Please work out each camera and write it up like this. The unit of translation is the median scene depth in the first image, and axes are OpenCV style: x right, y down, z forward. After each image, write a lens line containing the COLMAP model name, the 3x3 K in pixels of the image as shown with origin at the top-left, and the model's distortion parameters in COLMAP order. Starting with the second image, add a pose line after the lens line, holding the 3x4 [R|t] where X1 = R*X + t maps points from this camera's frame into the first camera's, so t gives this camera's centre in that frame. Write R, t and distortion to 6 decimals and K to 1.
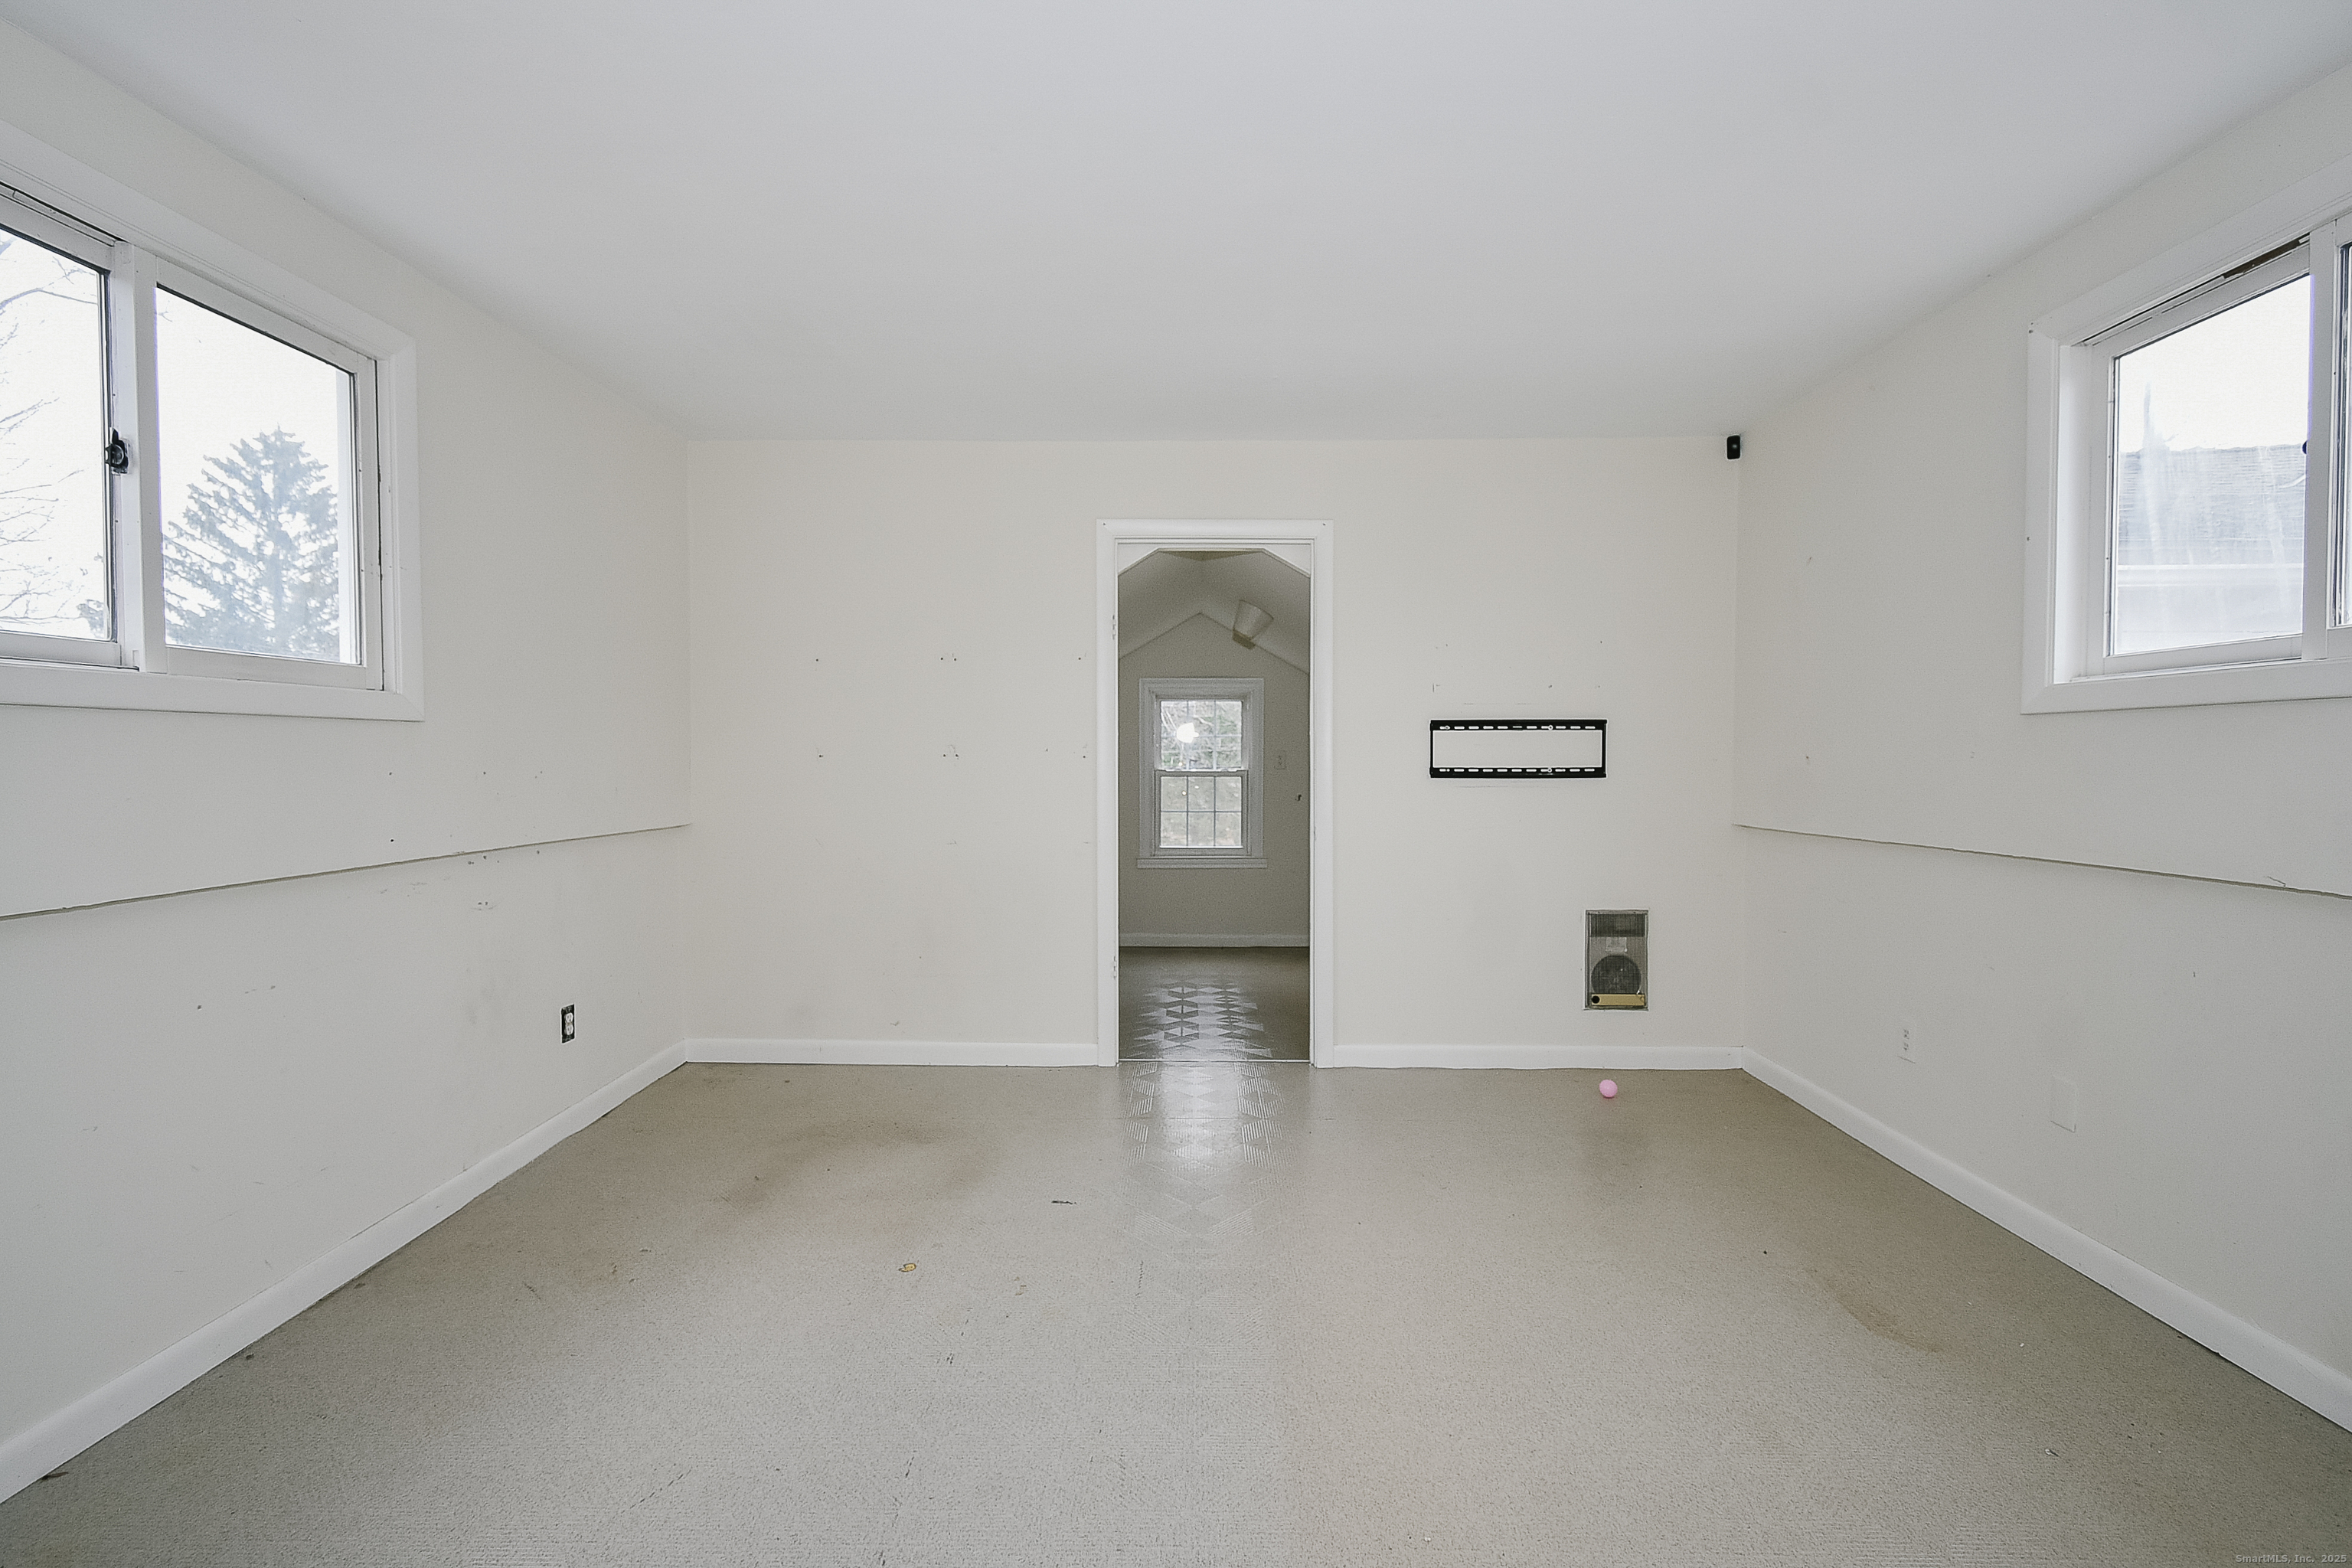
lens RADIAL K [[1054.0, 0, 1183.3], [0, 1054.0, 786.2], [0, 0, 1]] dist [0.001791, -0.000439]
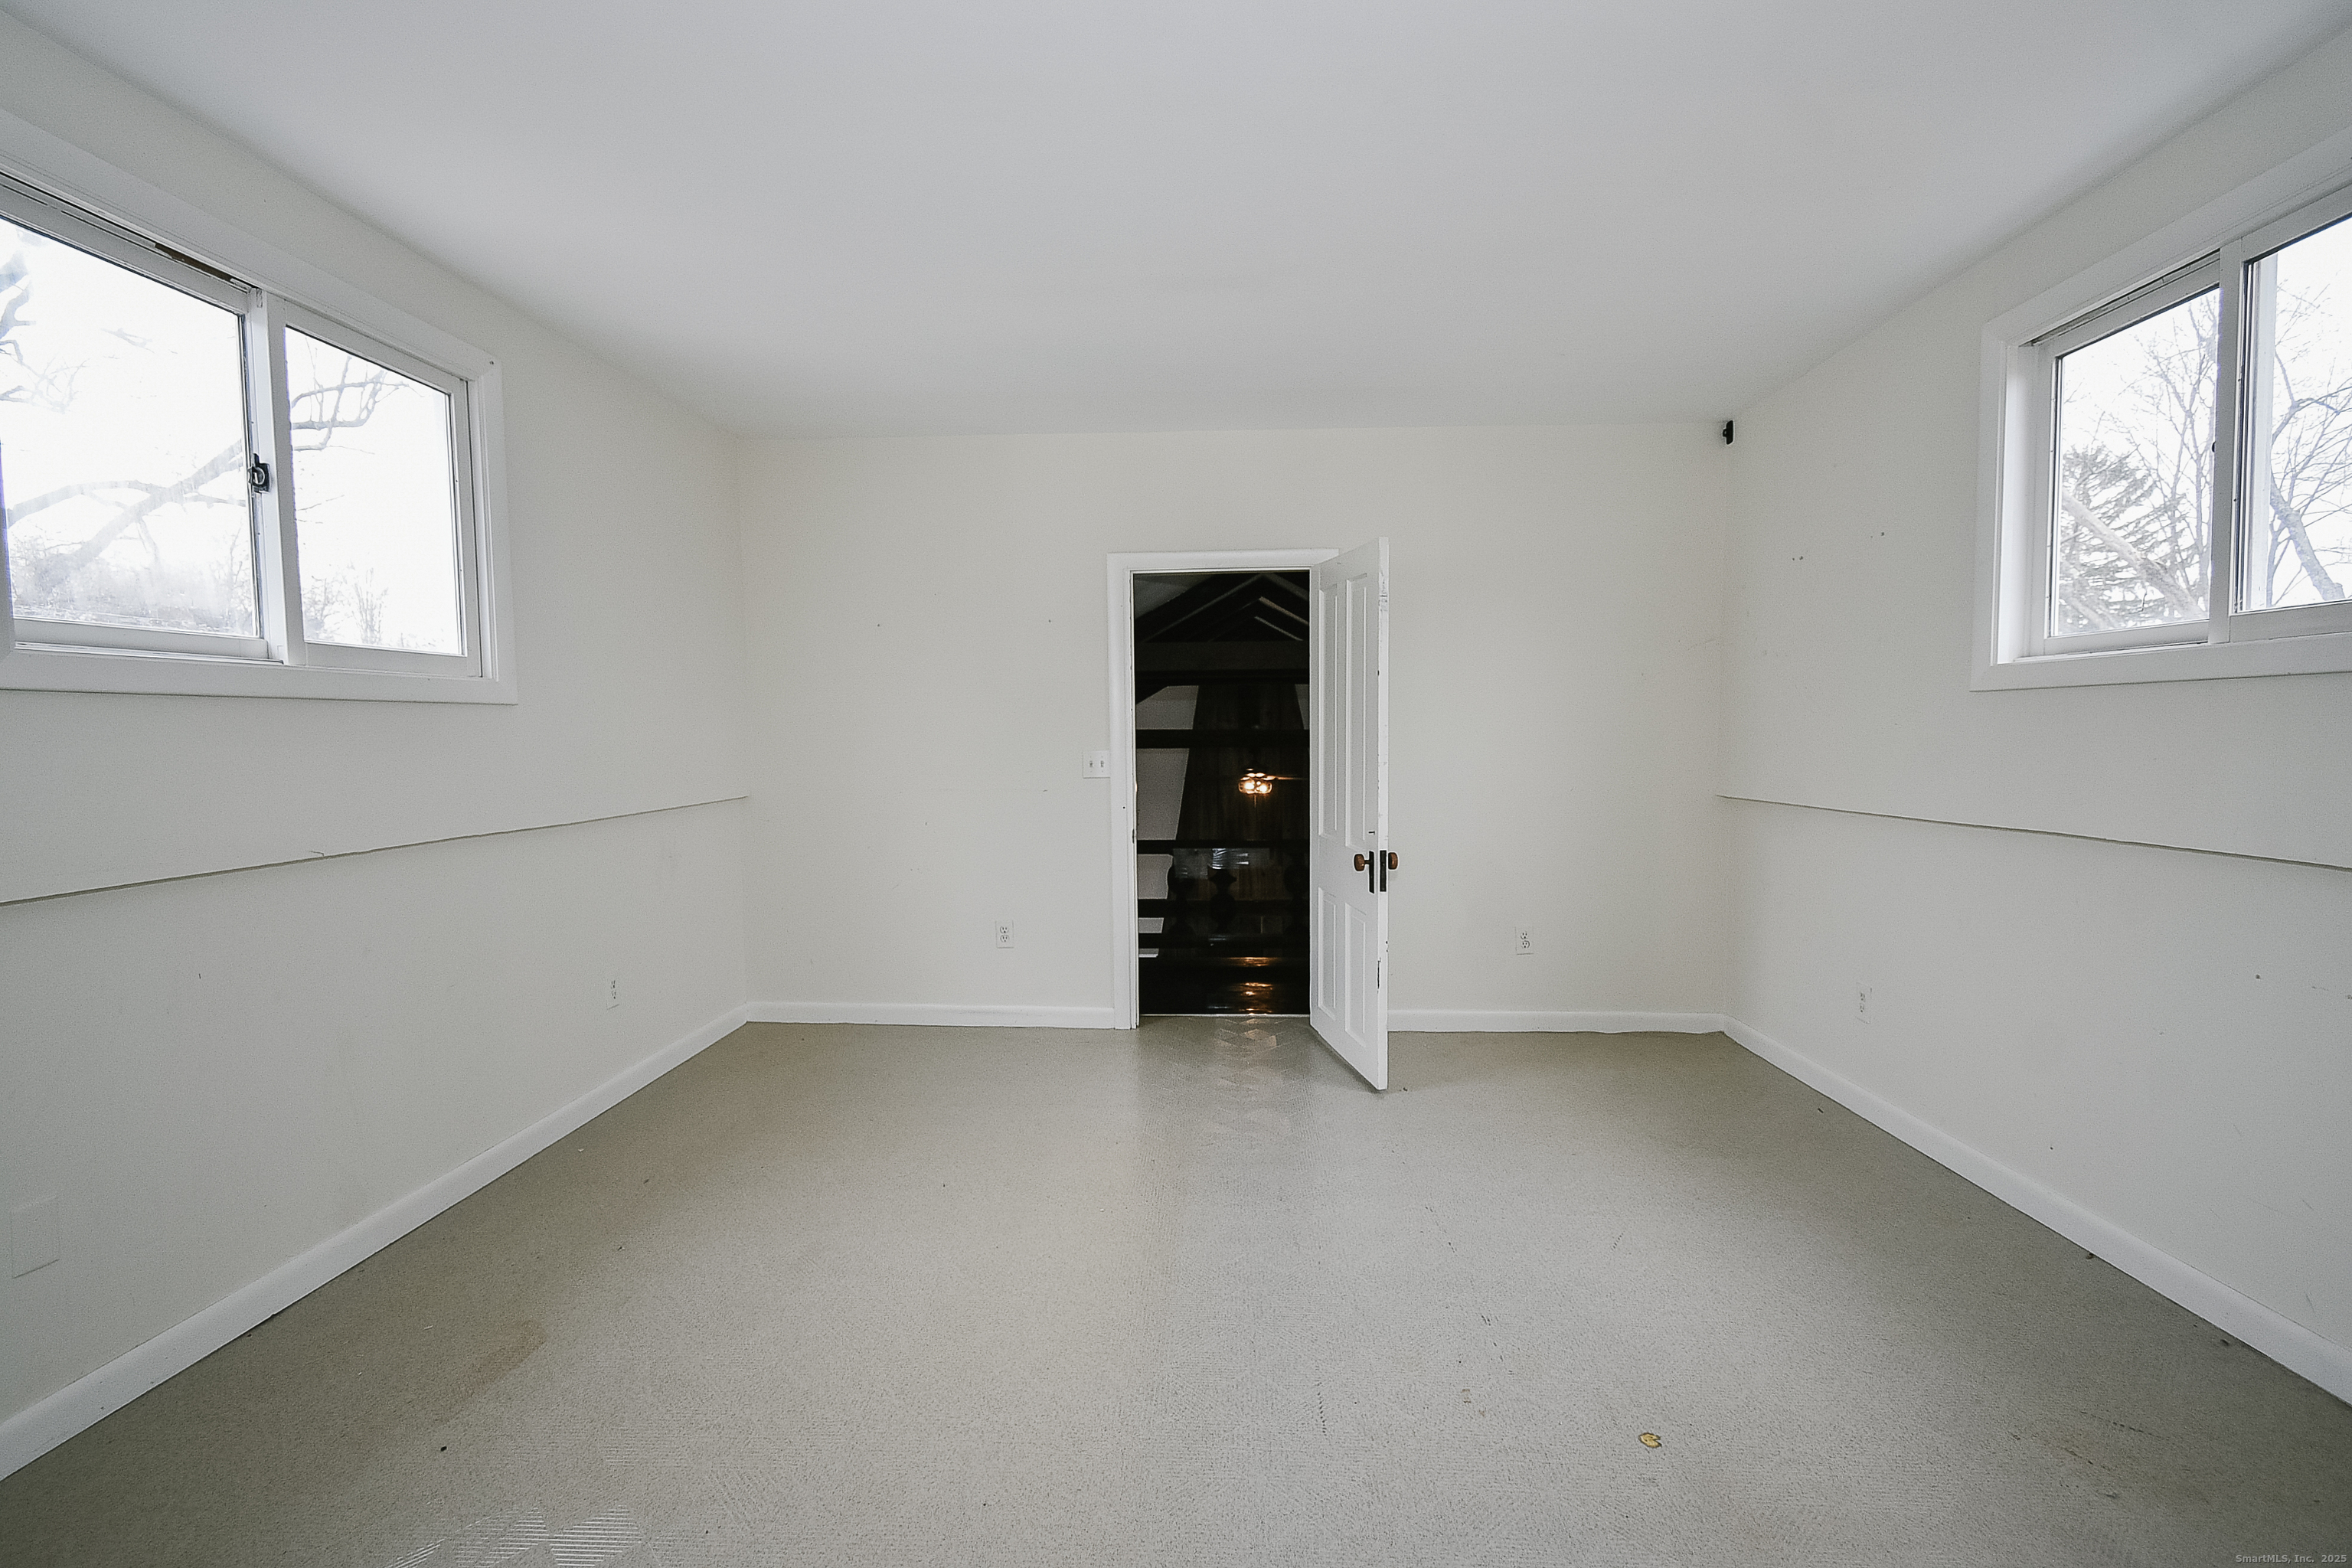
lens RADIAL K [[1054.0, 0, 1170.8], [0, 1054.0, 781.5], [0, 0, 1]] dist [0.001791, -0.000439]
pose [[0.999899, -0.003334, -0.013785, -0.003438], [0.003558, 0.999861, 0.016305, 0.003325], [0.013729, -0.016353, 0.999772, -0.126083]]
